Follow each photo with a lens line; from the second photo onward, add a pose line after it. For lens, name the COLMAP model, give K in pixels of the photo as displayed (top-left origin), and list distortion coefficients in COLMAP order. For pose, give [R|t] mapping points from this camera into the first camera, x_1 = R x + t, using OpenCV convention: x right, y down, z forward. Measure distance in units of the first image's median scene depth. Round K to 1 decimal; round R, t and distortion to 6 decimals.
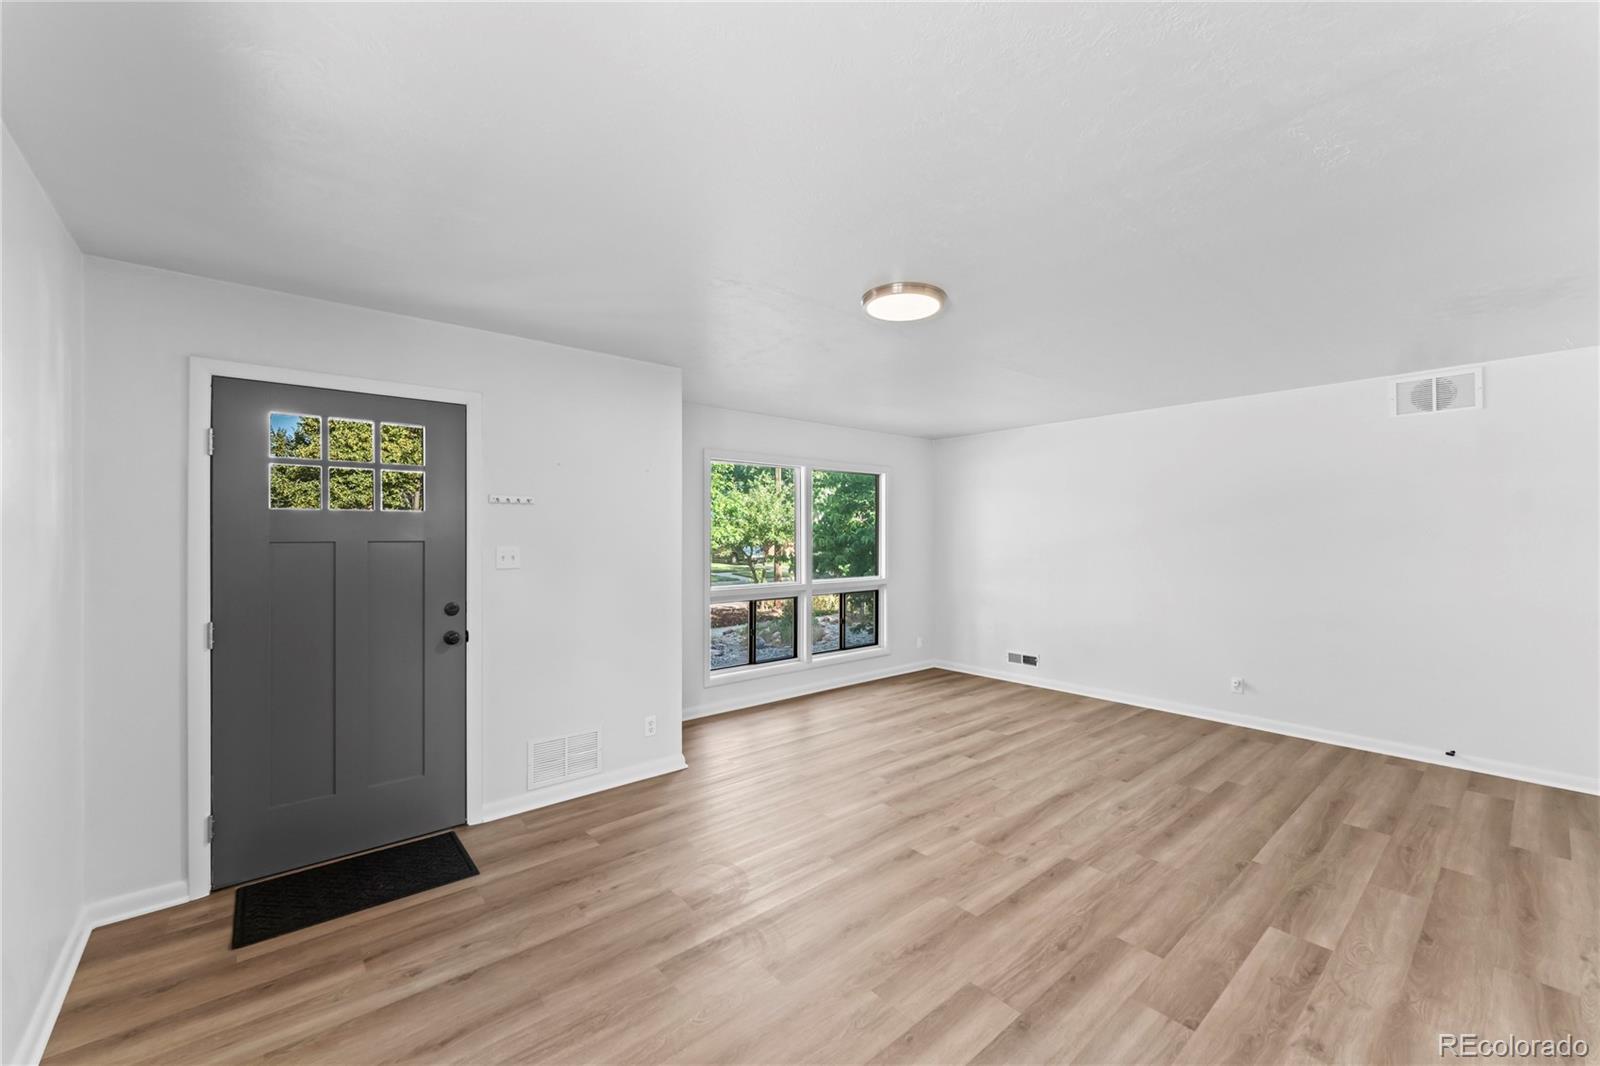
lens RADIAL K [[636.9, 0, 794.1], [0, 636.9, 527.2], [0, 0, 1]] dist [-0.001249, 0.000050]
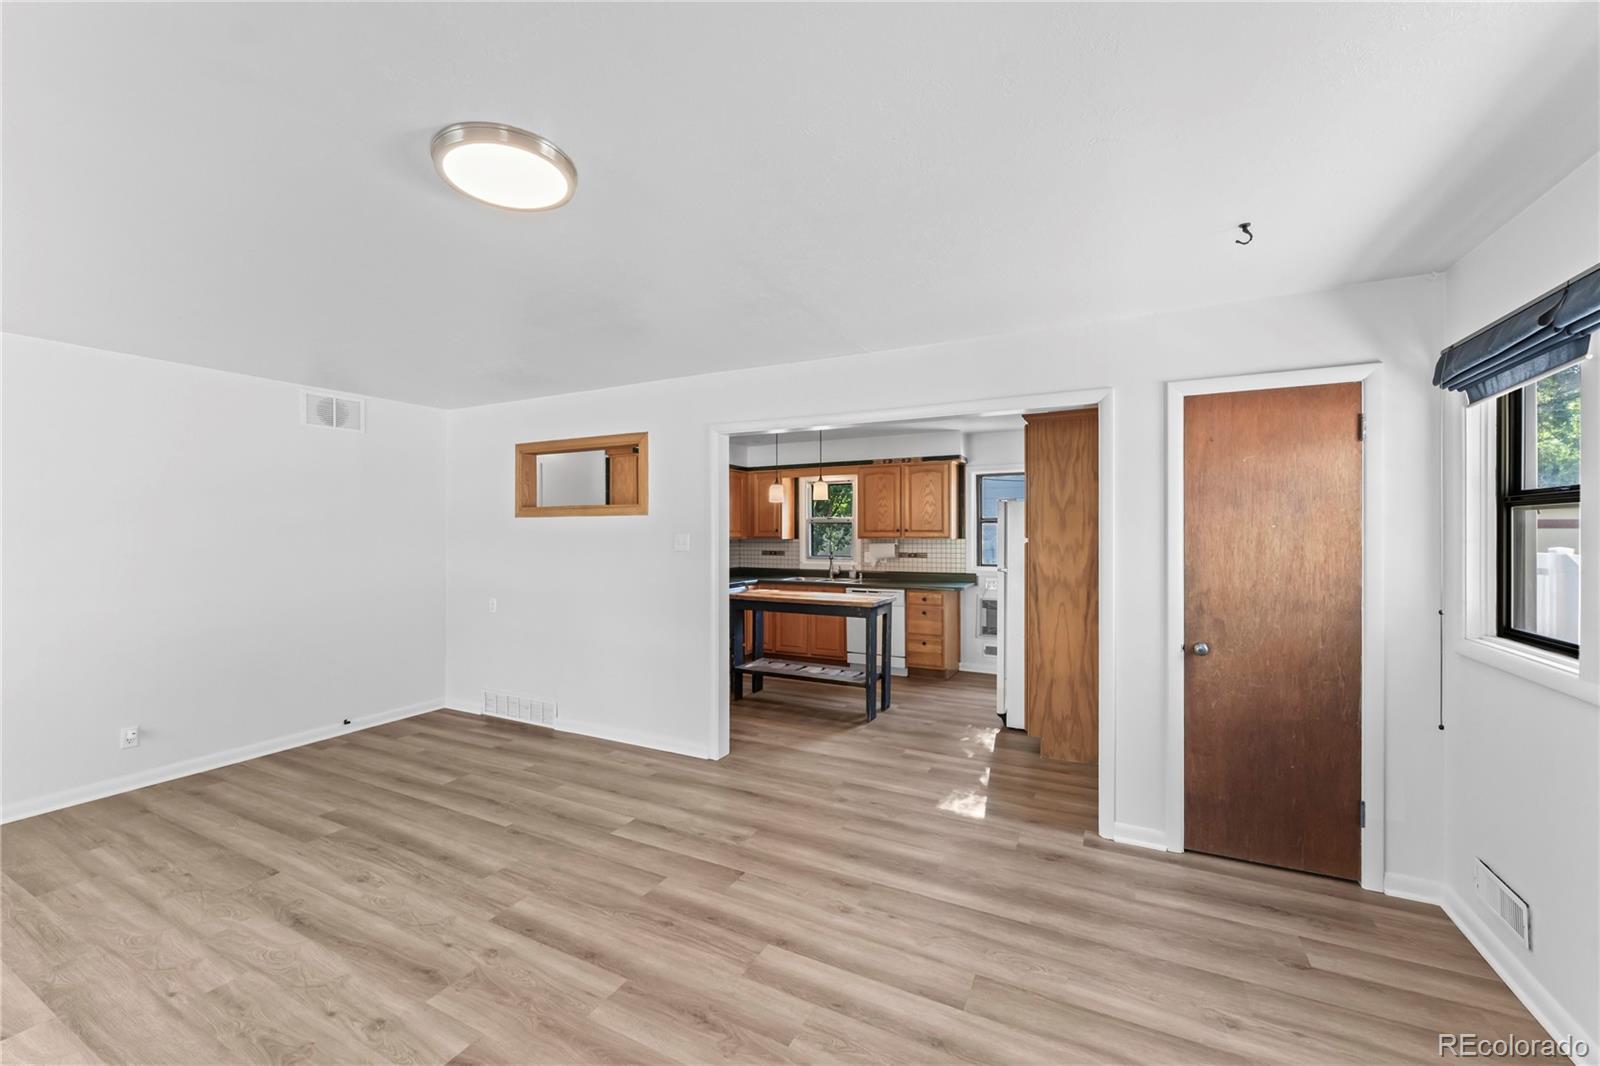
lens RADIAL K [[636.9, 0, 794.1], [0, 636.9, 527.2], [0, 0, 1]] dist [-0.001249, 0.000050]
pose [[-0.383634, 0.006103, 0.923465, -0.472623], [-0.006622, 0.999934, -0.009359, 0.003549], [-0.923461, -0.009706, -0.383569, 0.889427]]
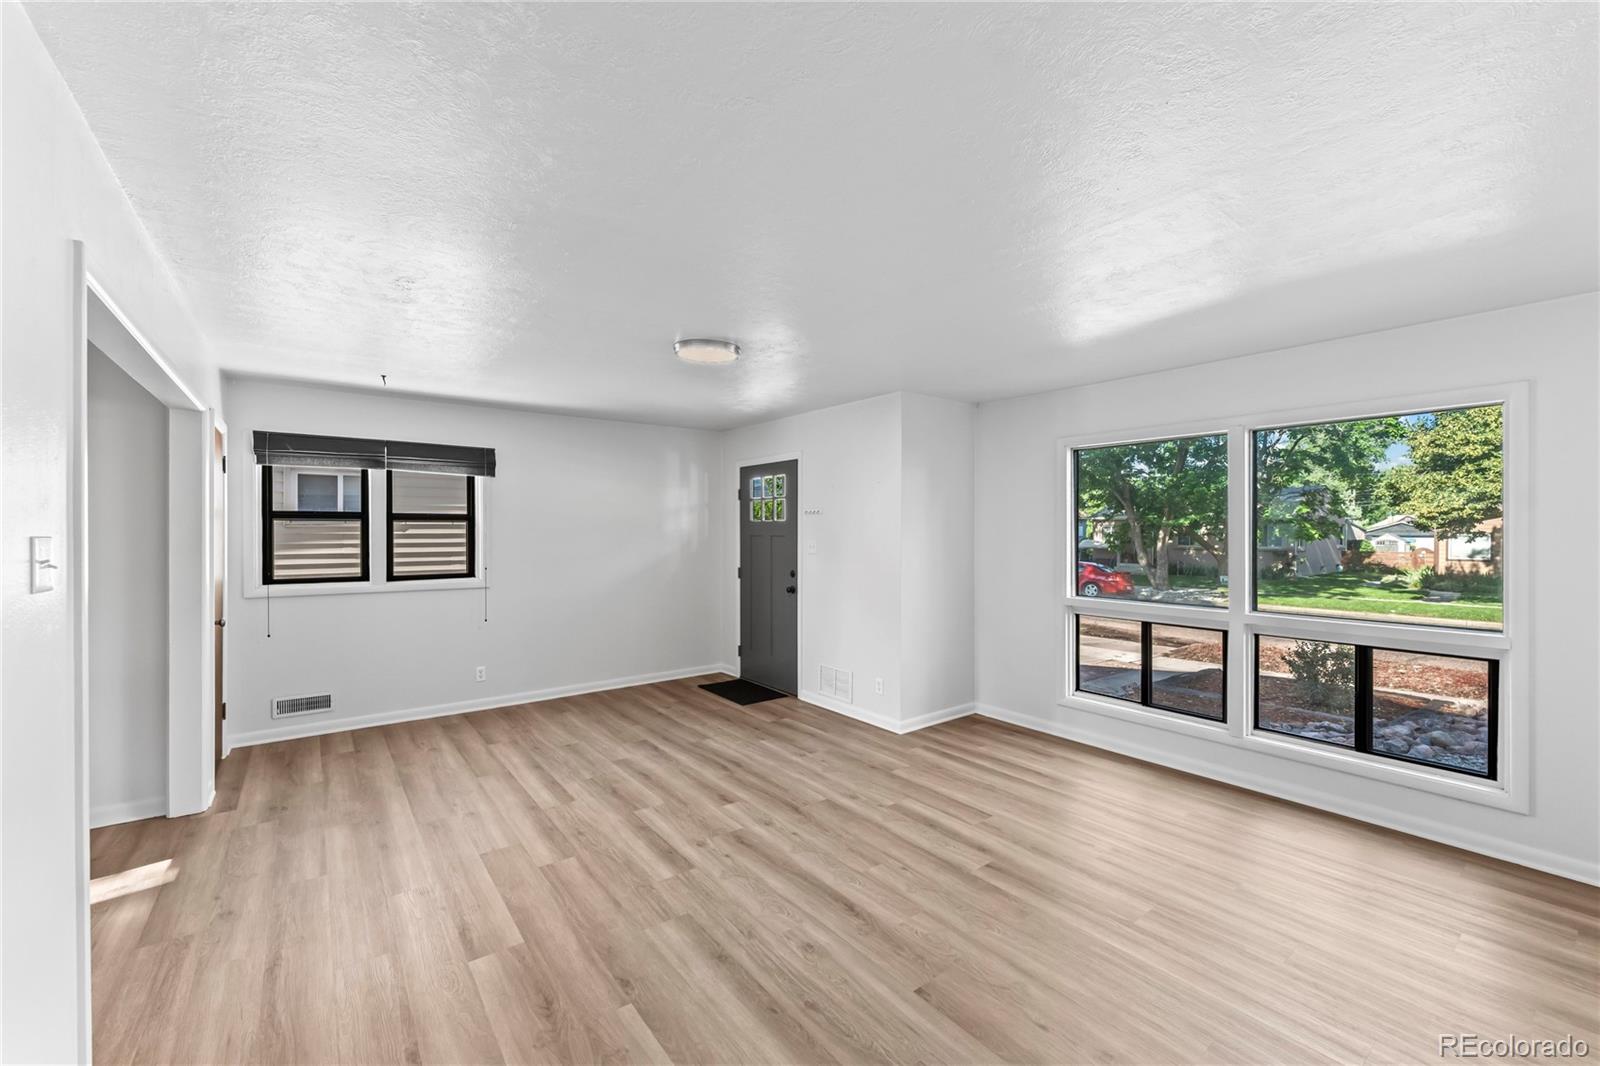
lens RADIAL K [[642.2, 0, 794.8], [0, 642.2, 530.8], [0, 0, 1]] dist [-0.000132, 0.000018]
pose [[-0.052598, 0.001948, -0.998614, 1.301642], [0.008531, 0.999962, 0.001502, 0.004644], [0.998579, -0.008440, -0.052612, 1.124242]]
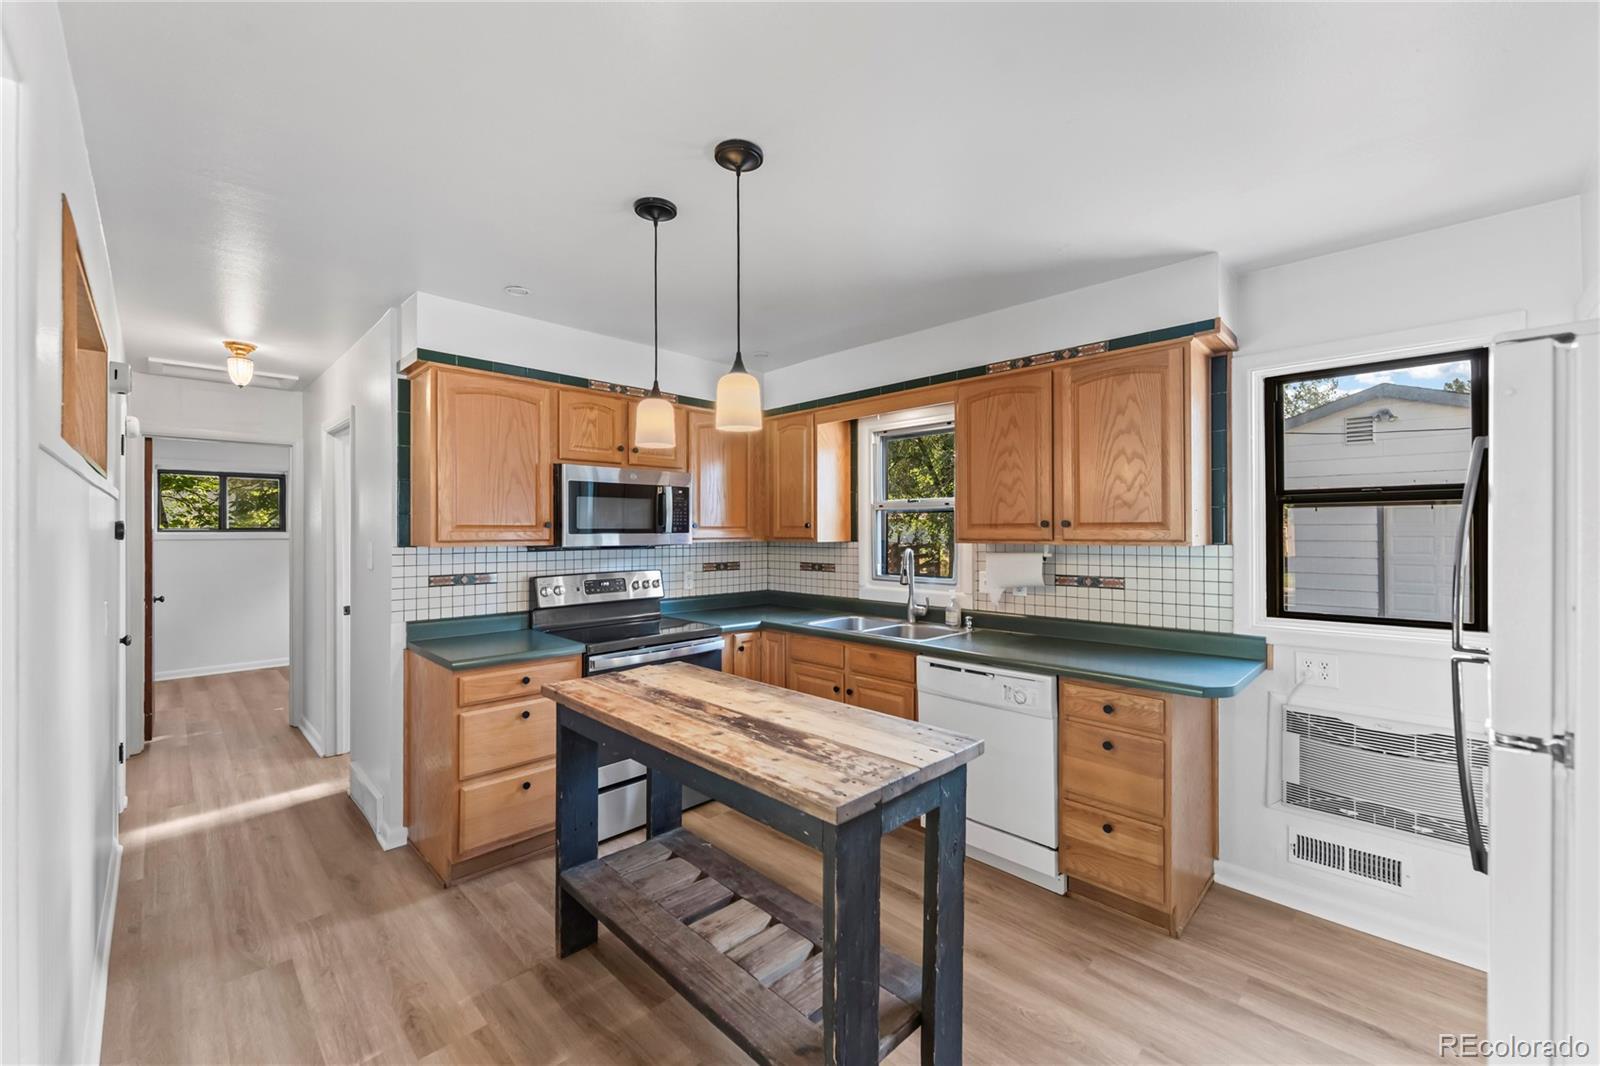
lens RADIAL K [[636.9, 0, 794.1], [0, 636.9, 527.2], [0, 0, 1]] dist [-0.001249, 0.000050]
pose [[-0.081727, 0.000916, 0.996654, 0.522223], [-0.002911, 0.999995, -0.001157, -0.001457], [-0.996651, -0.002996, -0.081724, 0.159467]]
